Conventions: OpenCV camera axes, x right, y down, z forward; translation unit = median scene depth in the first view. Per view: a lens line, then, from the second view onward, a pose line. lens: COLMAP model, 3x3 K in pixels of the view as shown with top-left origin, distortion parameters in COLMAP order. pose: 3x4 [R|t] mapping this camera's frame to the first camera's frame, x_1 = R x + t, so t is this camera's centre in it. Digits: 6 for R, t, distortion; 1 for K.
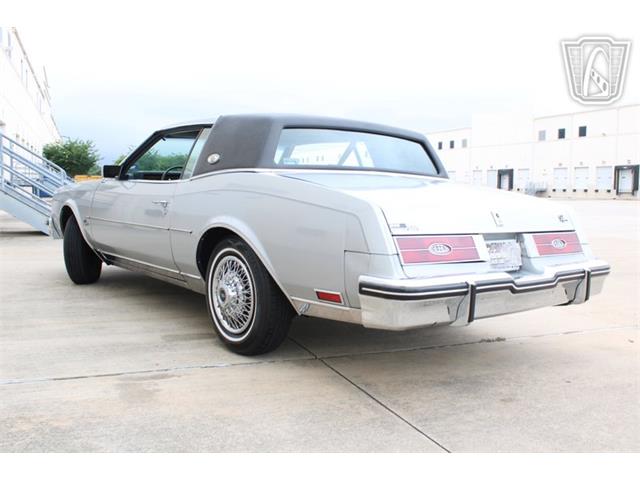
lens RADIAL K [[620.4, 0, 322.2], [0, 620.4, 241.0], [0, 0, 1]] dist [-0.136620, 0.119445]
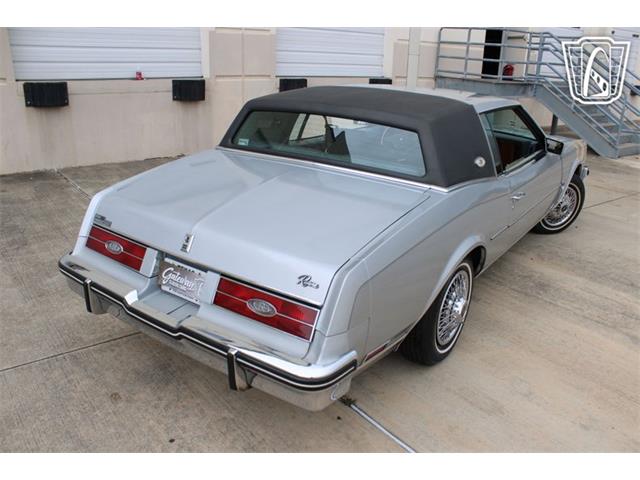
lens RADIAL K [[540.6, 0, 323.7], [0, 540.6, 241.8], [0, 0, 1]] dist [-0.174377, 0.156301]
pose [[0.269942, 0.309218, -0.911875, 0.874626], [-0.105522, 0.950828, 0.291190, -0.238333], [0.957077, 0.017619, 0.289298, 0.799058]]
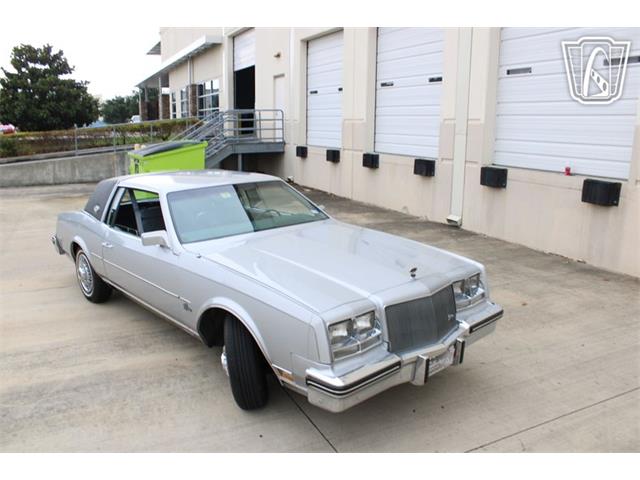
lens RADIAL K [[540.6, 0, 323.7], [0, 540.6, 241.8], [0, 0, 1]] dist [-0.174377, 0.156301]
pose [[-0.997871, -0.008512, -0.064666, -0.362381], [-0.027196, 0.955448, 0.293905, -0.497372], [0.059283, 0.295038, -0.953645, 2.697794]]
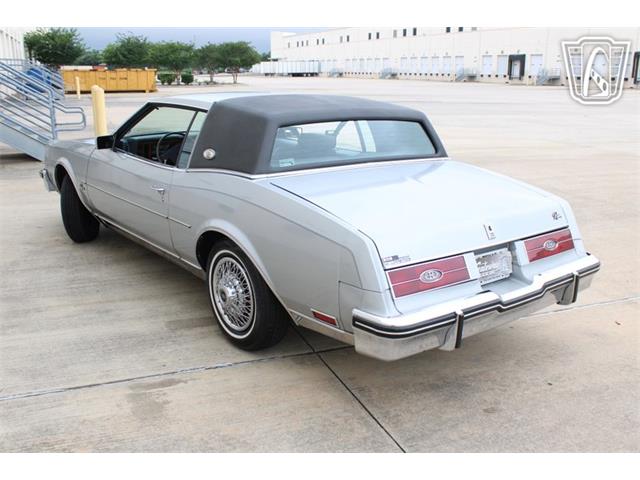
lens RADIAL K [[642.7, 0, 321.7], [0, 642.7, 238.1], [0, 0, 1]] dist [-0.144928, 0.162317]
pose [[0.999977, -0.005945, -0.003130, 0.007474], [0.006398, 0.984821, 0.173458, -0.174748], [0.002051, -0.173474, 0.984836, -0.038499]]
